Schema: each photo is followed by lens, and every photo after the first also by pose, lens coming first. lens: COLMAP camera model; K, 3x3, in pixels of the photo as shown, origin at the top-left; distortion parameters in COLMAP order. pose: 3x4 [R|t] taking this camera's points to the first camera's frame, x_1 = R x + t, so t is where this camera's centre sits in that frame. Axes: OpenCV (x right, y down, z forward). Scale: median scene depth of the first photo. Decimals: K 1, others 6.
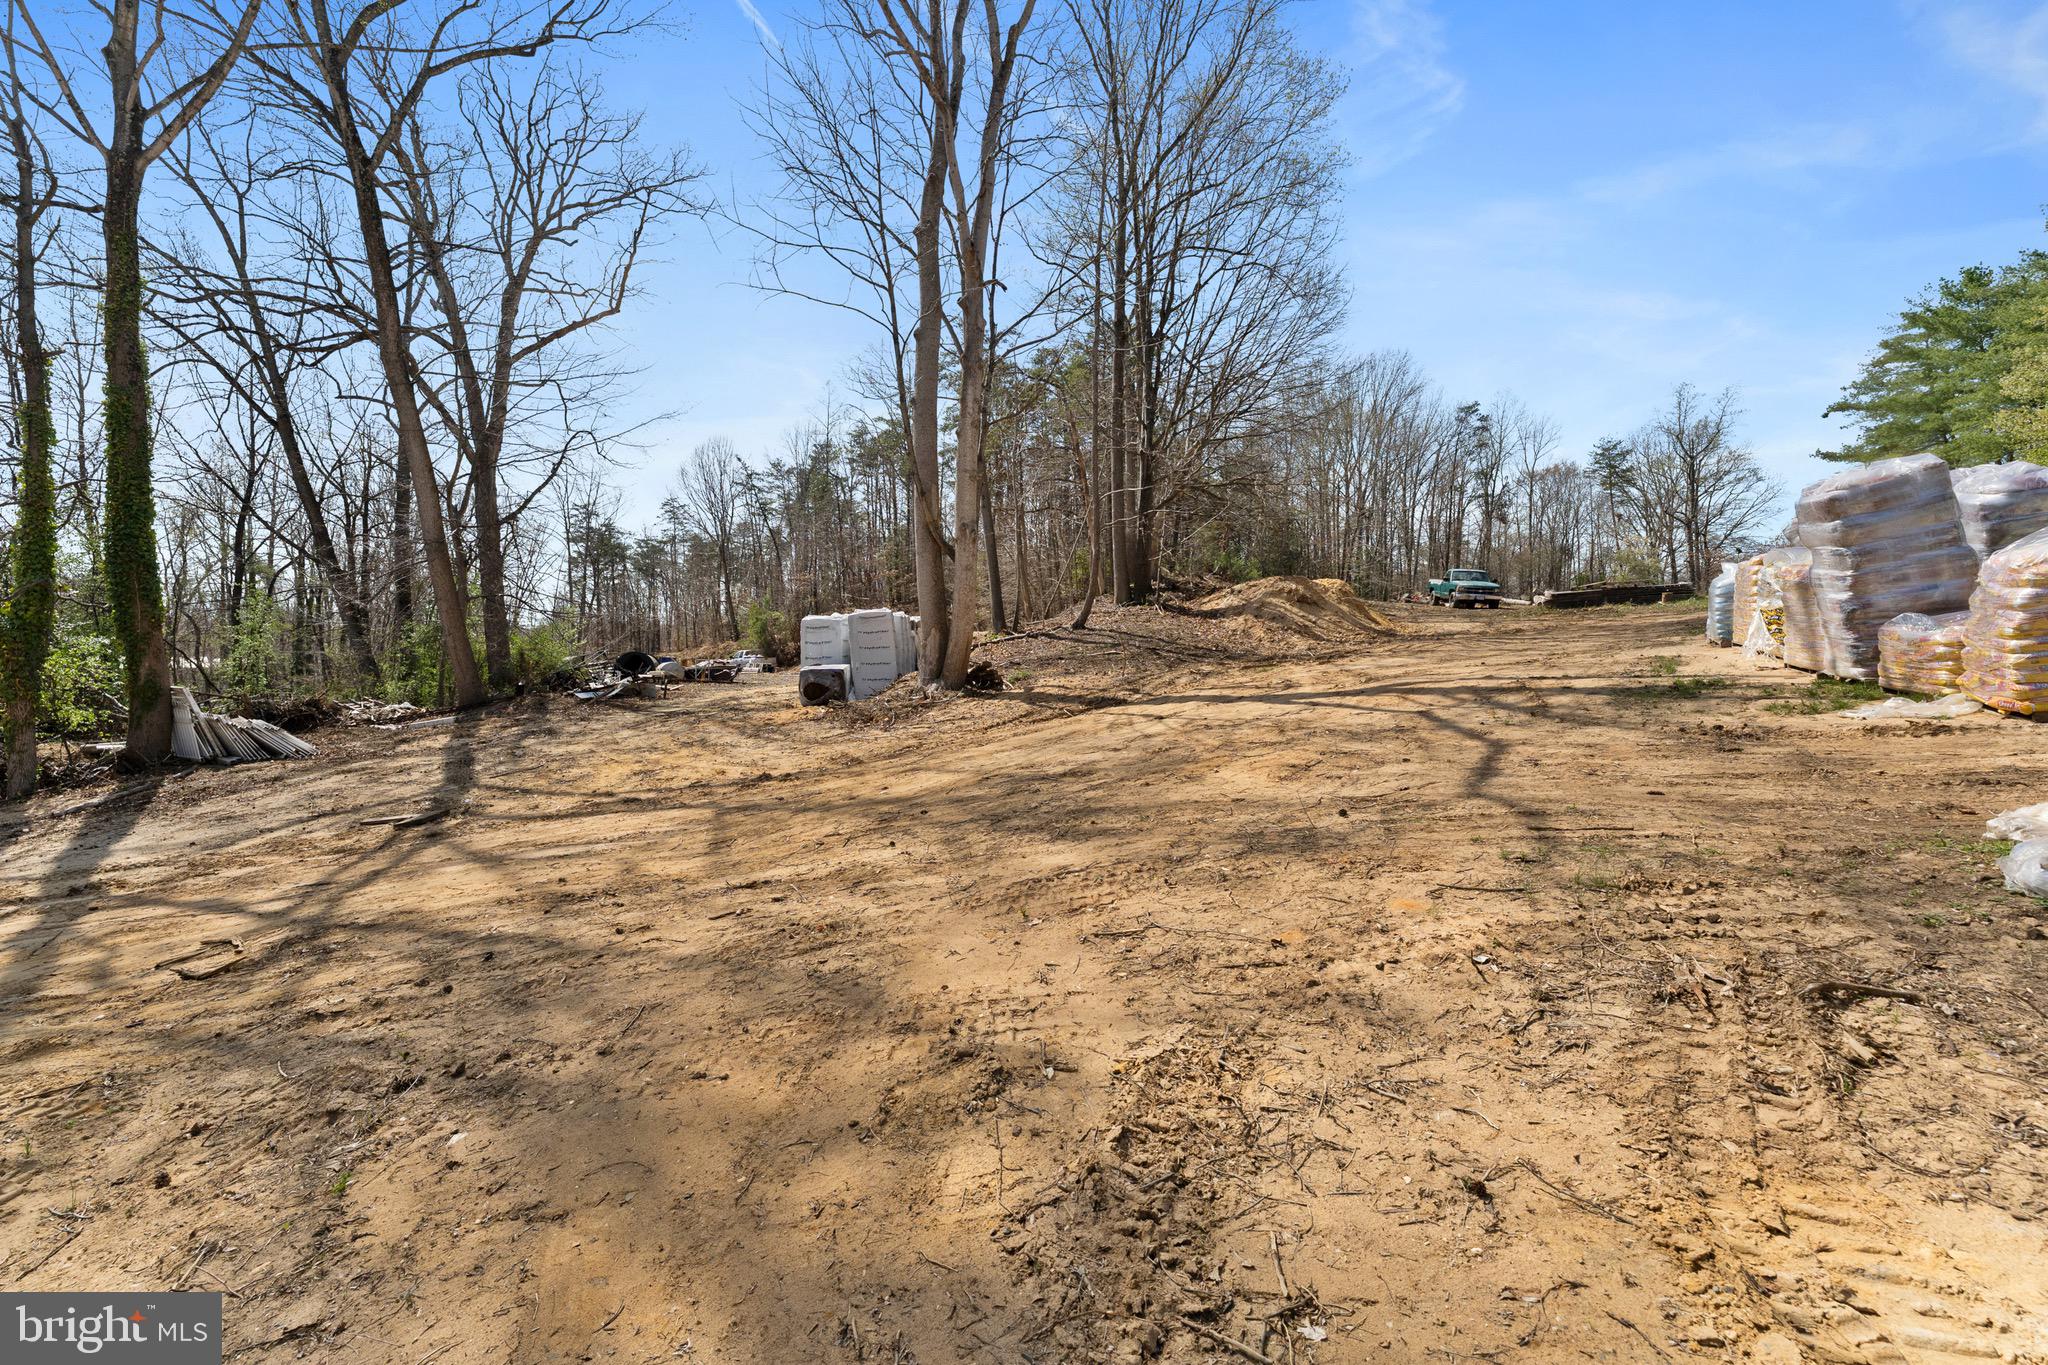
lens RADIAL K [[825.8, 0, 1014.7], [0, 825.8, 633.0], [0, 0, 1]] dist [-0.004231, 0.000098]
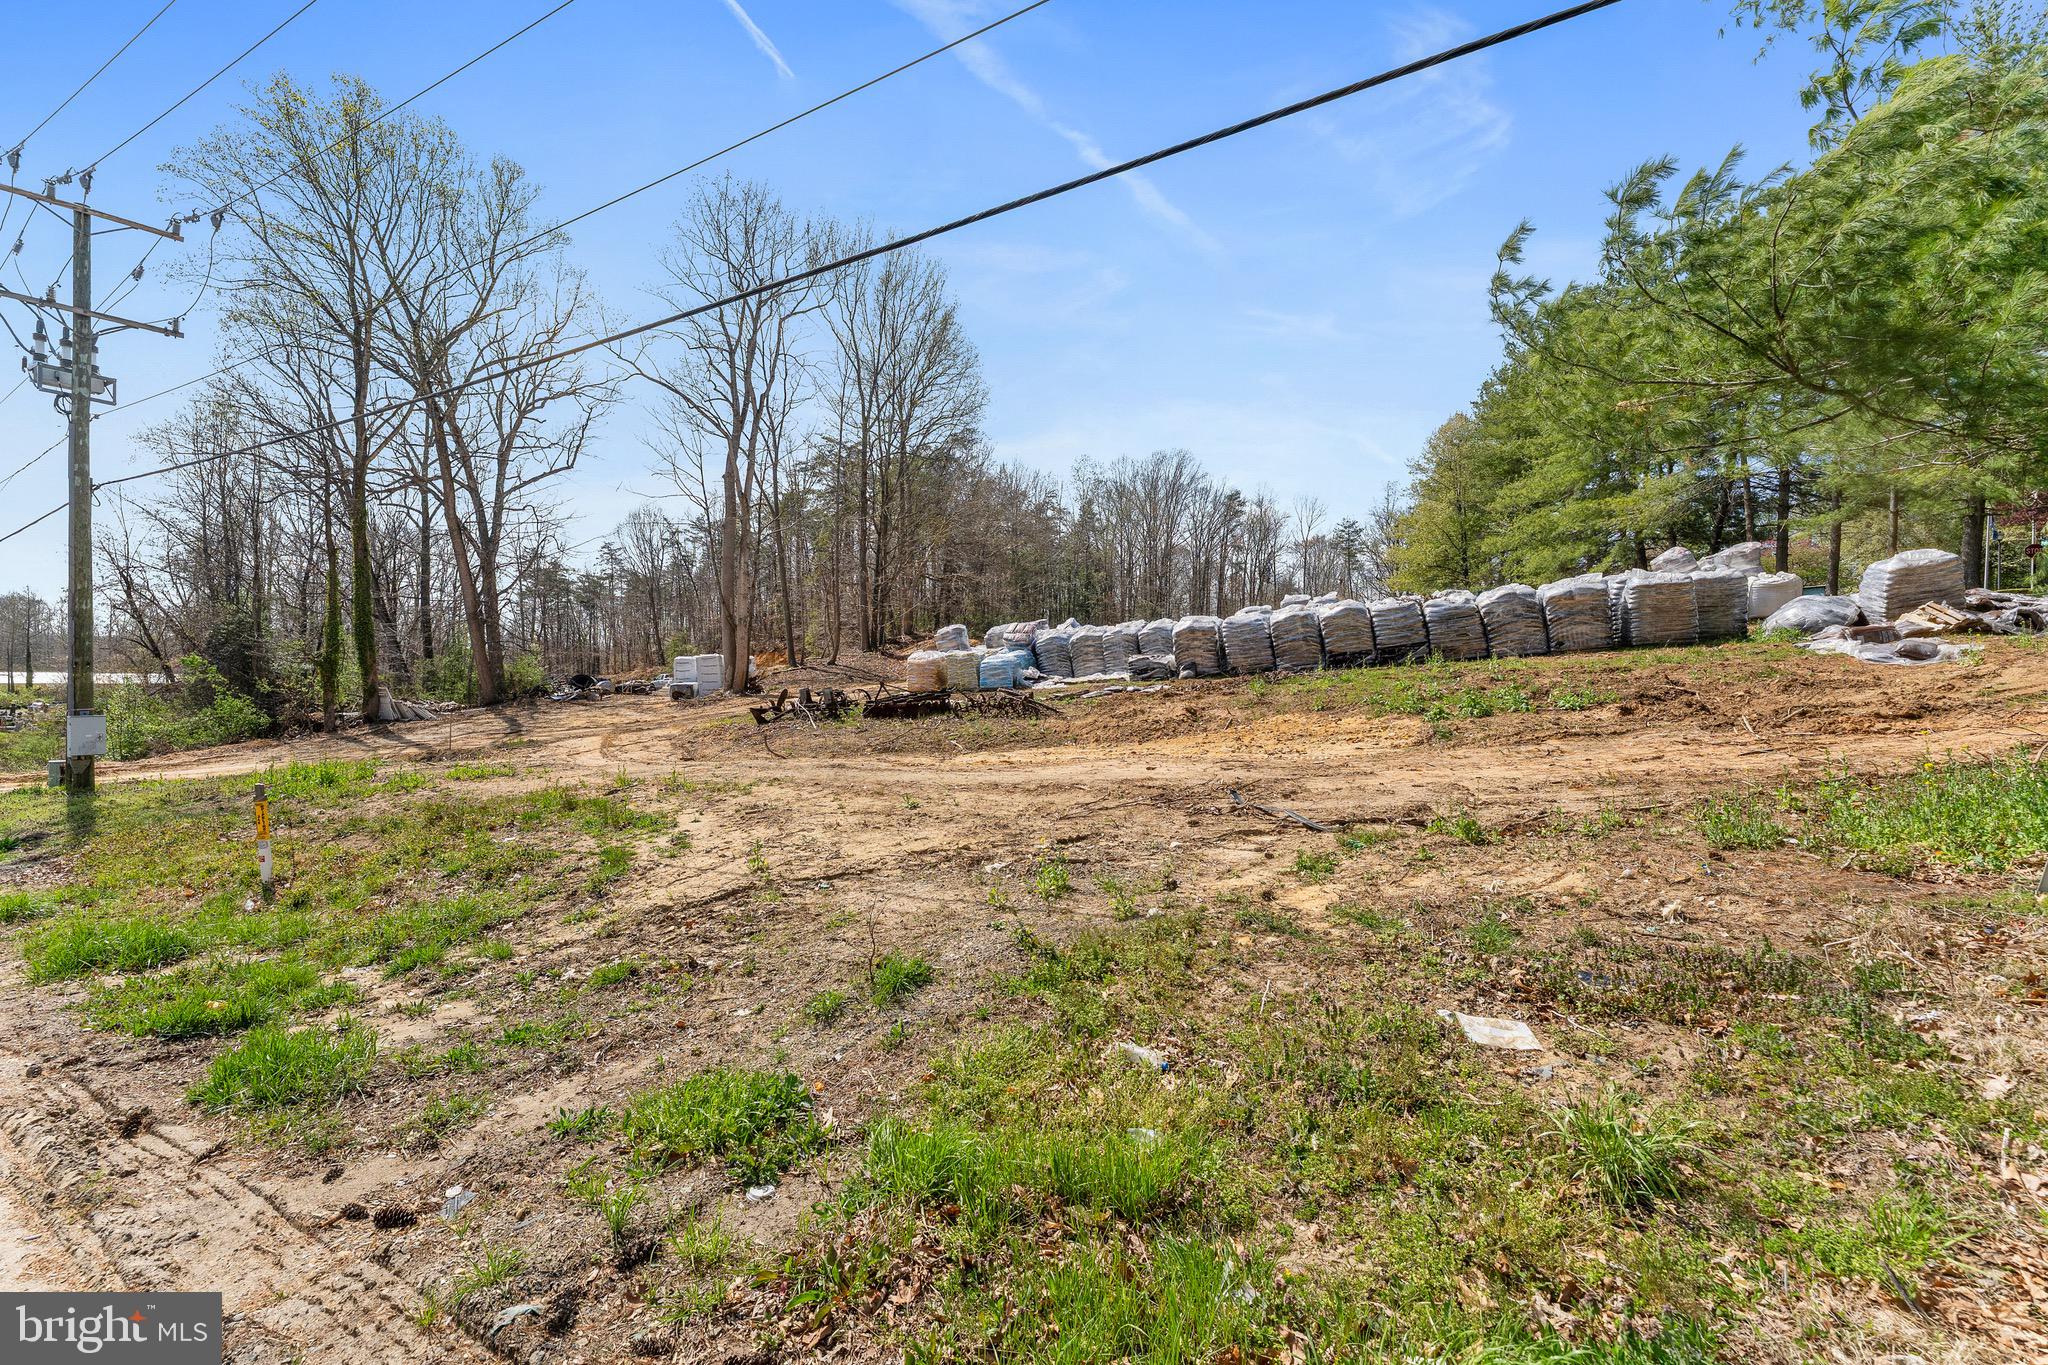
lens RADIAL K [[825.8, 0, 1021.4], [0, 825.8, 678.2], [0, 0, 1]] dist [-0.004231, 0.000098]
pose [[0.997760, 0.011473, 0.065909, 0.290490], [-0.013029, 0.999645, 0.023231, -0.018144], [-0.065619, -0.024038, 0.997555, -0.667343]]
